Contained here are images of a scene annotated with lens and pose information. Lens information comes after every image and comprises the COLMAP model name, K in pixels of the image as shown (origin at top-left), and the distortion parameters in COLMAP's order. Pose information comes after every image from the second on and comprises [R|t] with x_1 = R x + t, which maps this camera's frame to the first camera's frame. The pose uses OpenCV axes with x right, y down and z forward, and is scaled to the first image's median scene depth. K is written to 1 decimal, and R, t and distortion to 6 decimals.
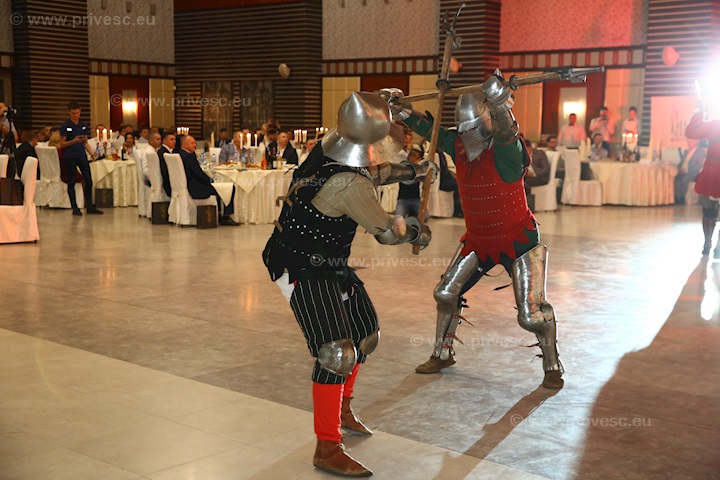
lens RADIAL K [[1037.7, 0, 356.9], [0, 1037.7, 239.8], [0, 0, 1]] dist [0.133329, 0.000000]
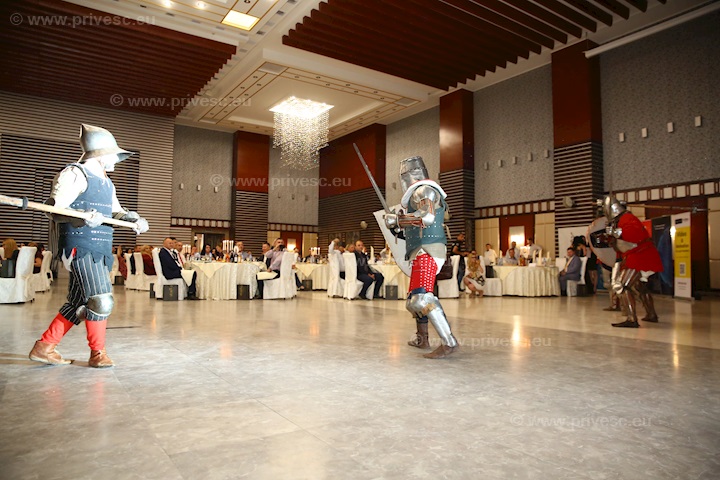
lens RADIAL K [[491.7, 0, 358.9], [0, 491.7, 239.8], [0, 0, 1]] dist [-0.097285, 0.073665]
pose [[0.968989, -0.013549, -0.246731, 0.168297], [-0.029058, 0.985319, -0.168229, 0.006787], [0.245388, 0.170182, 0.954370, 0.252870]]
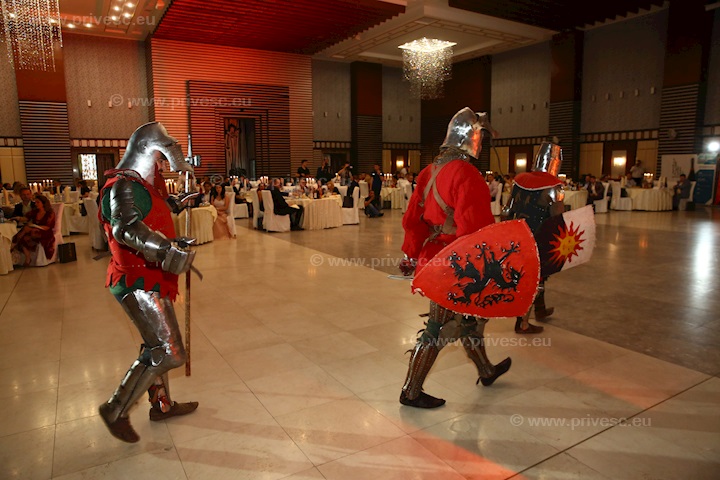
lens RADIAL K [[491.7, 0, 357.7], [0, 491.7, 242.4], [0, 0, 1]] dist [-0.097285, 0.073665]
pose [[0.955439, 0.025062, -0.294121, 0.006119], [-0.014674, 0.999190, 0.037474, 0.001214], [0.294822, -0.031488, 0.955033, -0.015571]]
